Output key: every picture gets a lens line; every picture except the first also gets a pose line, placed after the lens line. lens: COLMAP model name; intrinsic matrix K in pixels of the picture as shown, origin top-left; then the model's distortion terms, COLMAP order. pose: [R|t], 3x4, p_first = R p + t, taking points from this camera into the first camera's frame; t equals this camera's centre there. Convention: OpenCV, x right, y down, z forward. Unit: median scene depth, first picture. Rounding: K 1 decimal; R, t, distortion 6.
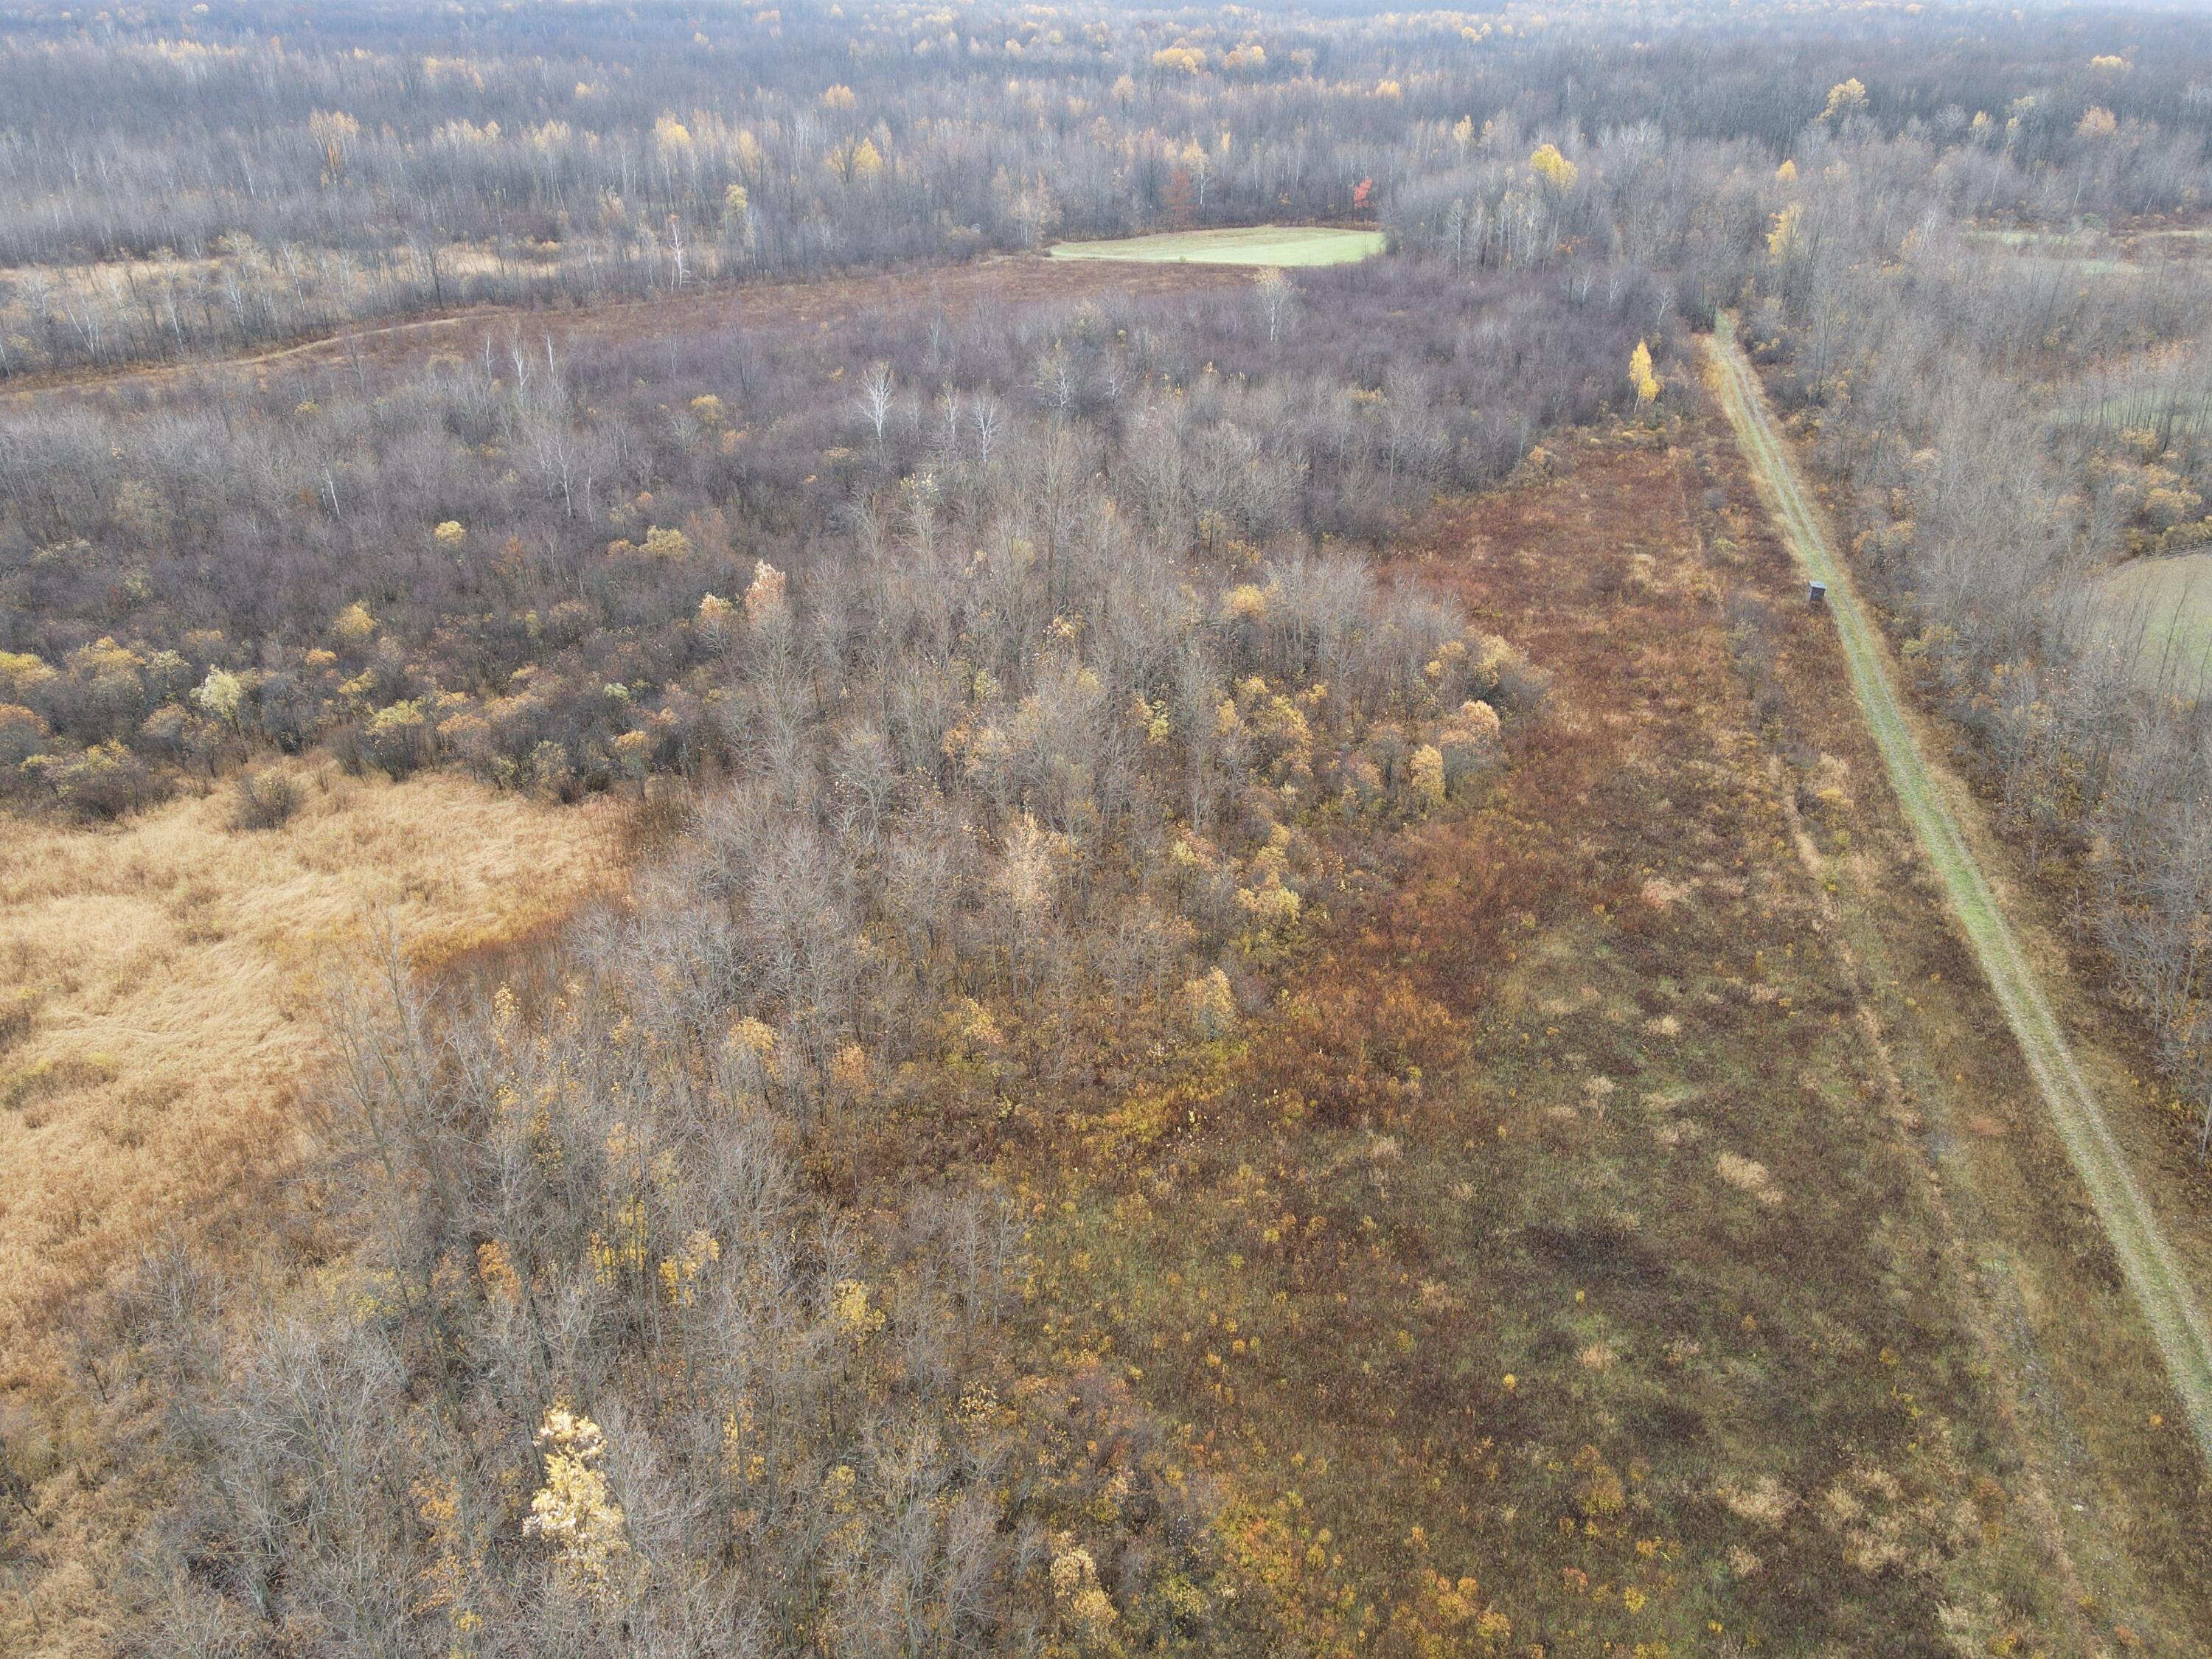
lens RADIAL K [[1543.2, 0, 1107.9], [0, 1543.2, 824.2], [0, 0, 1]] dist [0.025114, 0.005968]
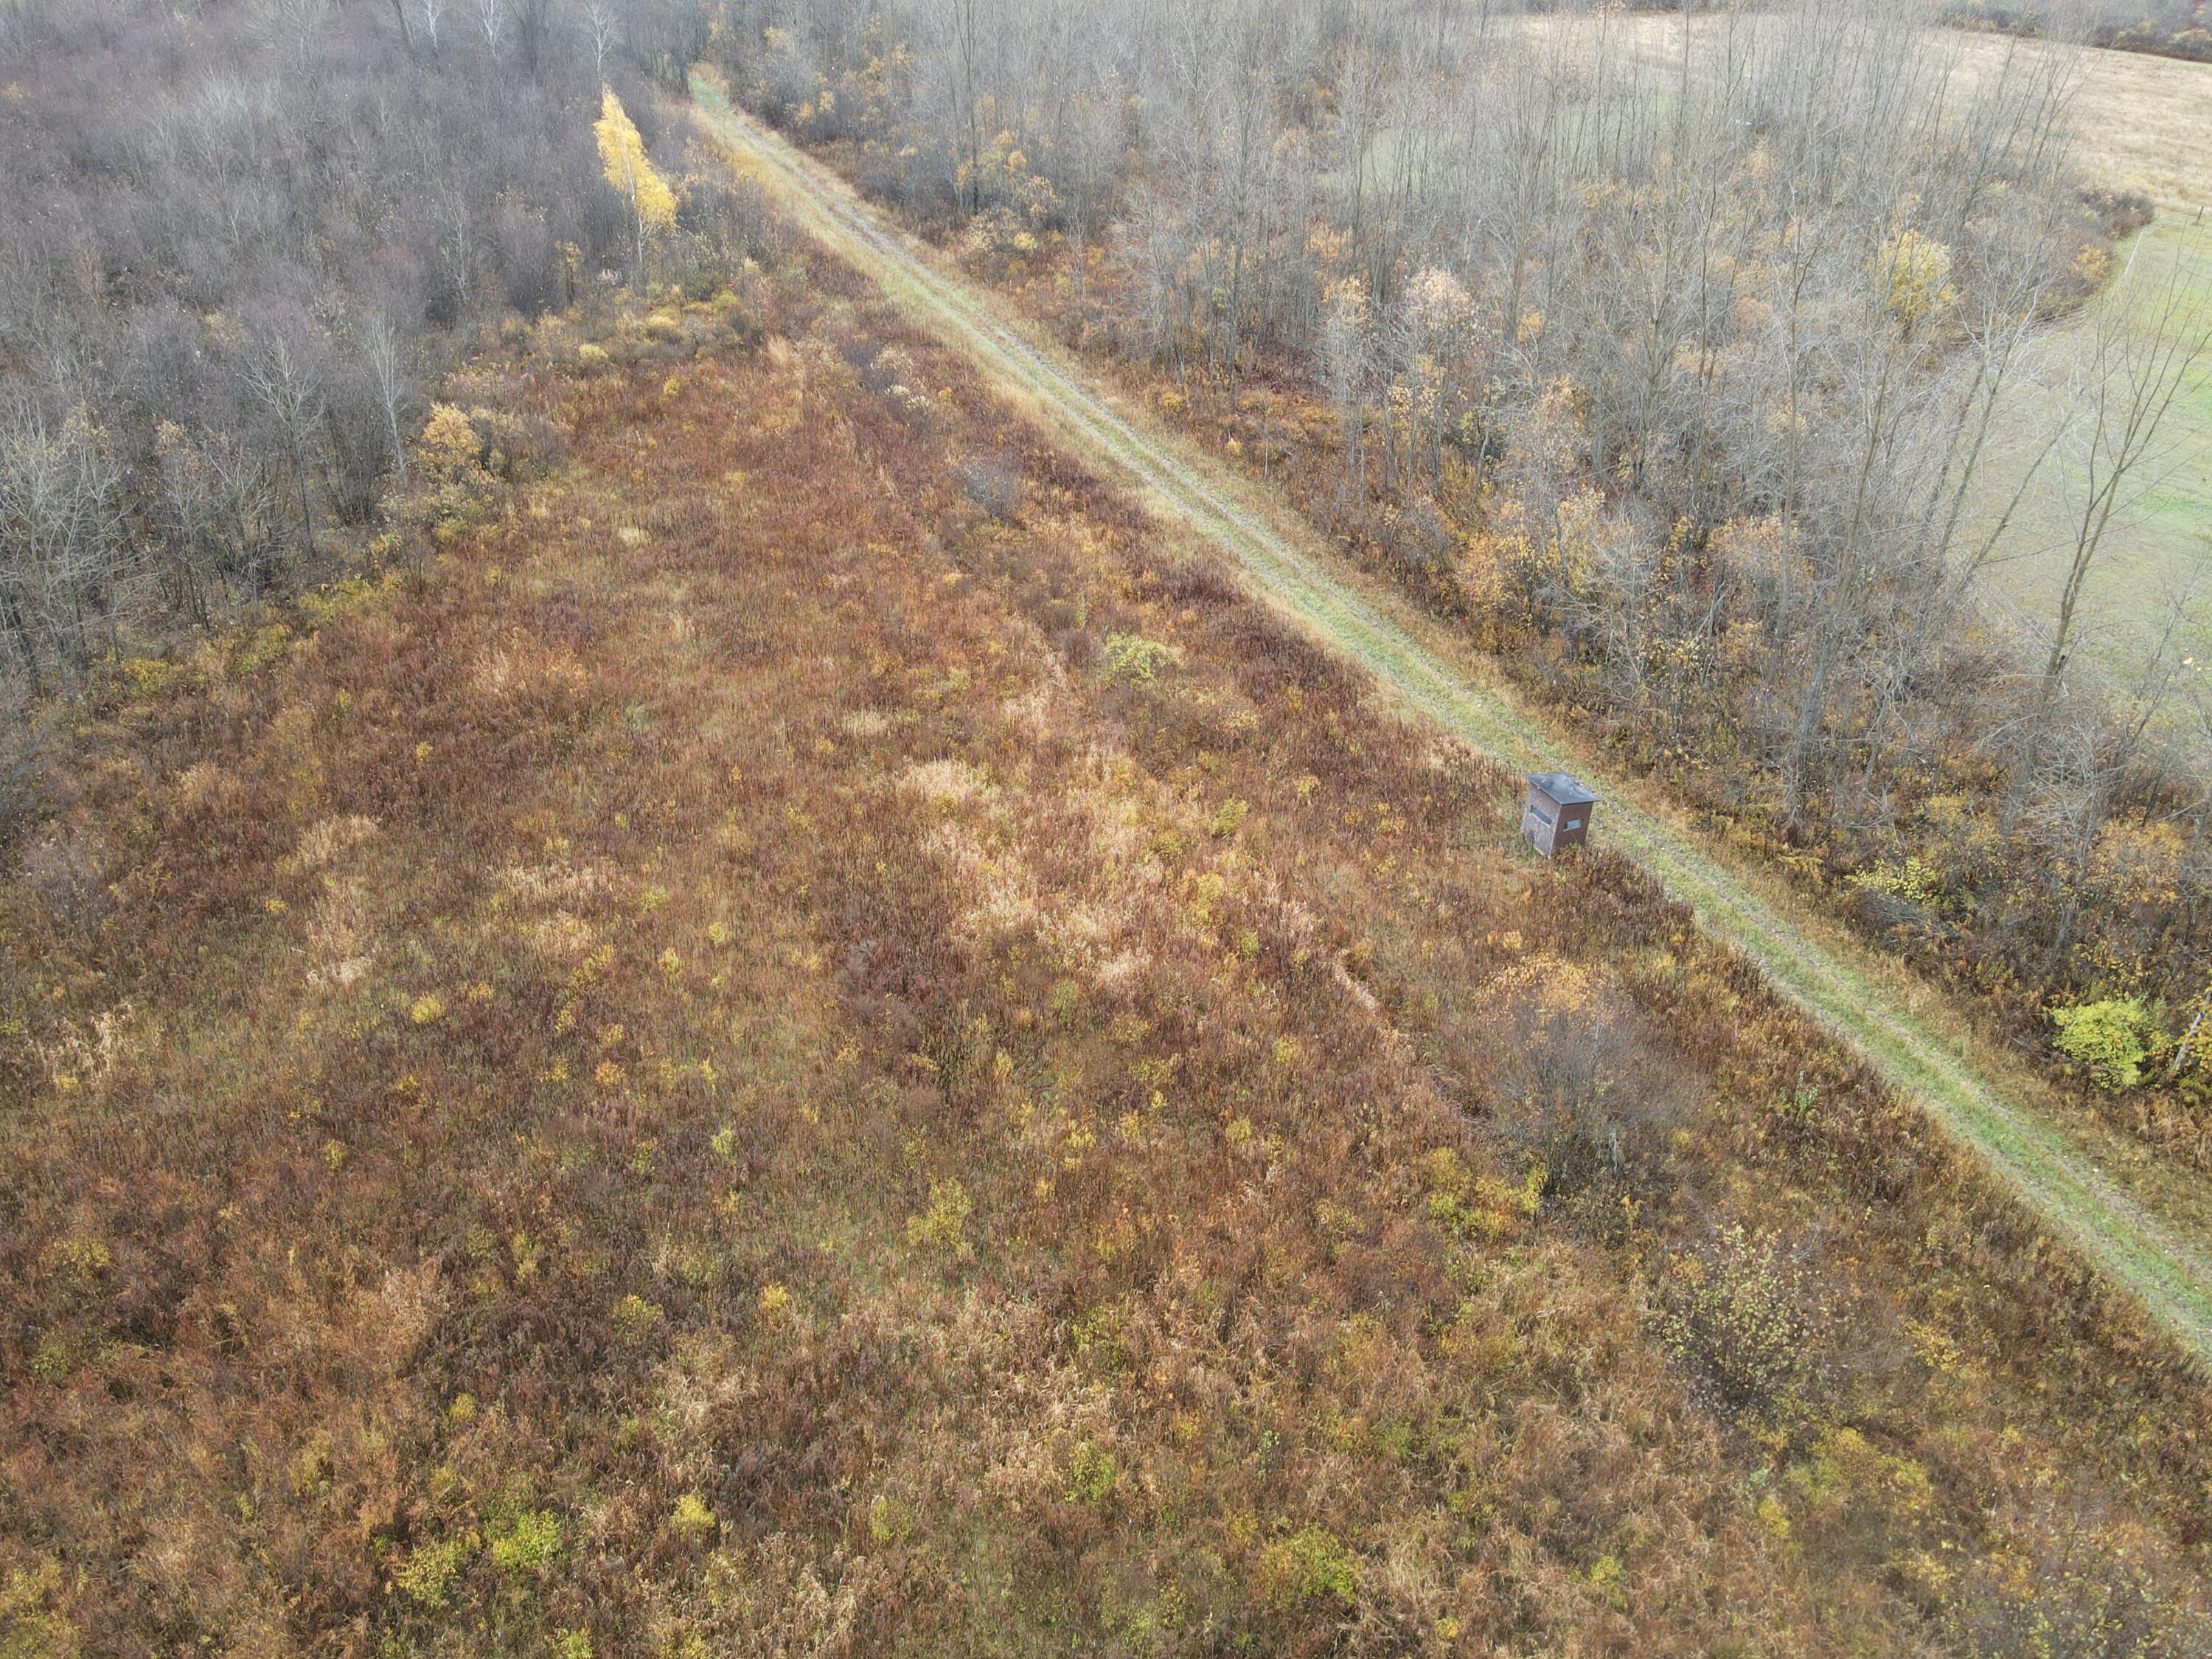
lens RADIAL K [[1543.2, 0, 1098.6], [0, 1543.2, 830.4], [0, 0, 1]] dist [0.025114, 0.005968]
pose [[0.793717, -0.312426, 0.521922, 0.177270], [0.262092, 0.949940, 0.170063, -0.167350], [-0.548927, 0.001809, 0.835868, 0.611611]]
